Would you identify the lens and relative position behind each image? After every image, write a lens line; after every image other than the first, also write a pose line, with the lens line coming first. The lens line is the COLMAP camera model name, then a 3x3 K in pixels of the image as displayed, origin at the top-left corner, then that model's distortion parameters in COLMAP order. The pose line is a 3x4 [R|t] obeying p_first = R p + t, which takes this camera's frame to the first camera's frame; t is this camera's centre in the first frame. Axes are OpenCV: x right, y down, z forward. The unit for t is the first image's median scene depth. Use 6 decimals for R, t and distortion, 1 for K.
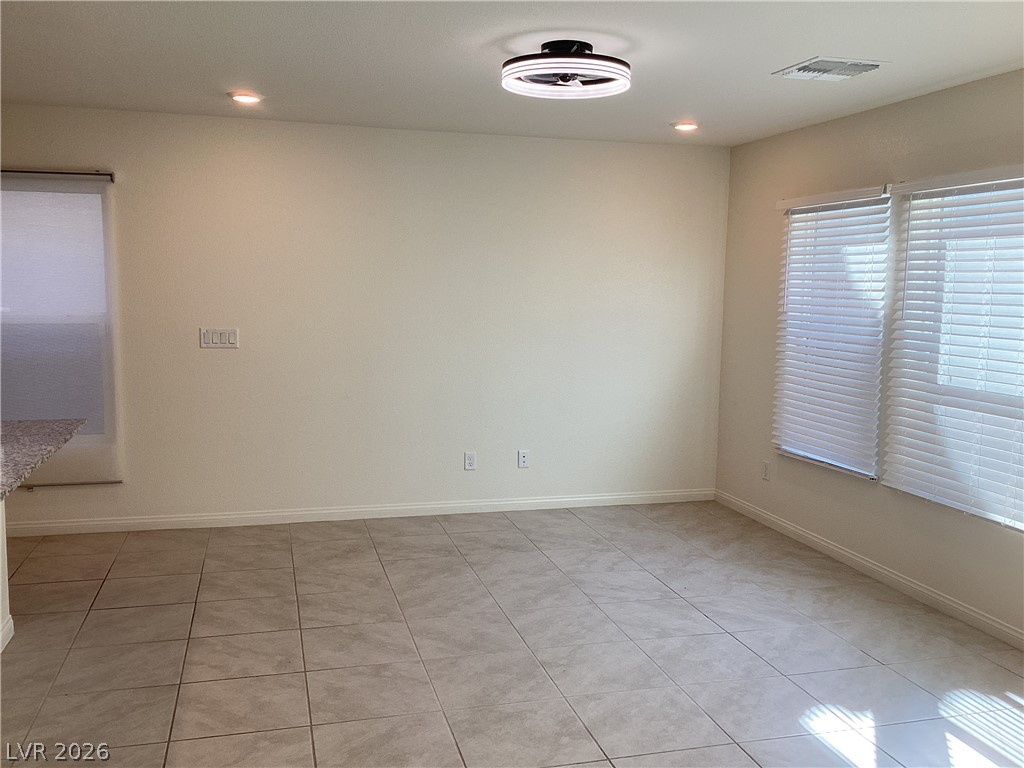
lens RADIAL K [[915.4, 0, 507.9], [0, 915.4, 385.6], [0, 0, 1]] dist [0.078876, -0.104819]
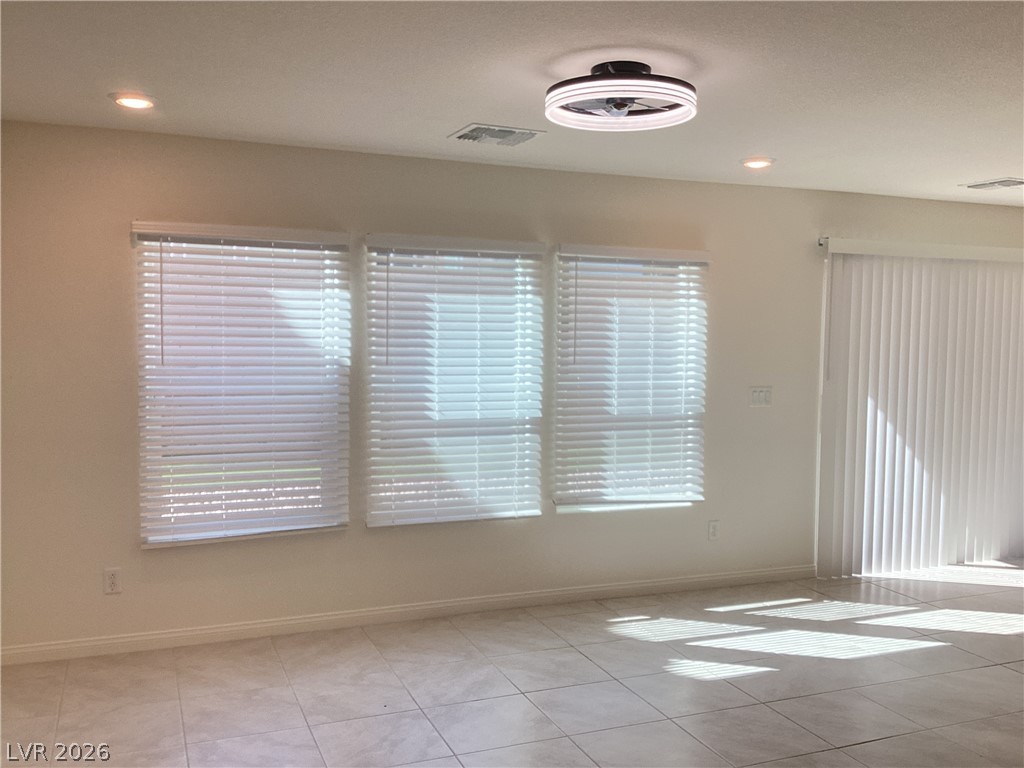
lens RADIAL K [[915.4, 0, 550.1], [0, 915.4, 363.5], [0, 0, 1]] dist [0.078876, -0.104819]
pose [[-0.134394, -0.052782, 0.989521, -0.610943], [0.093757, 0.993423, 0.065724, -0.119844], [-0.986483, 0.101607, -0.128562, 0.910283]]
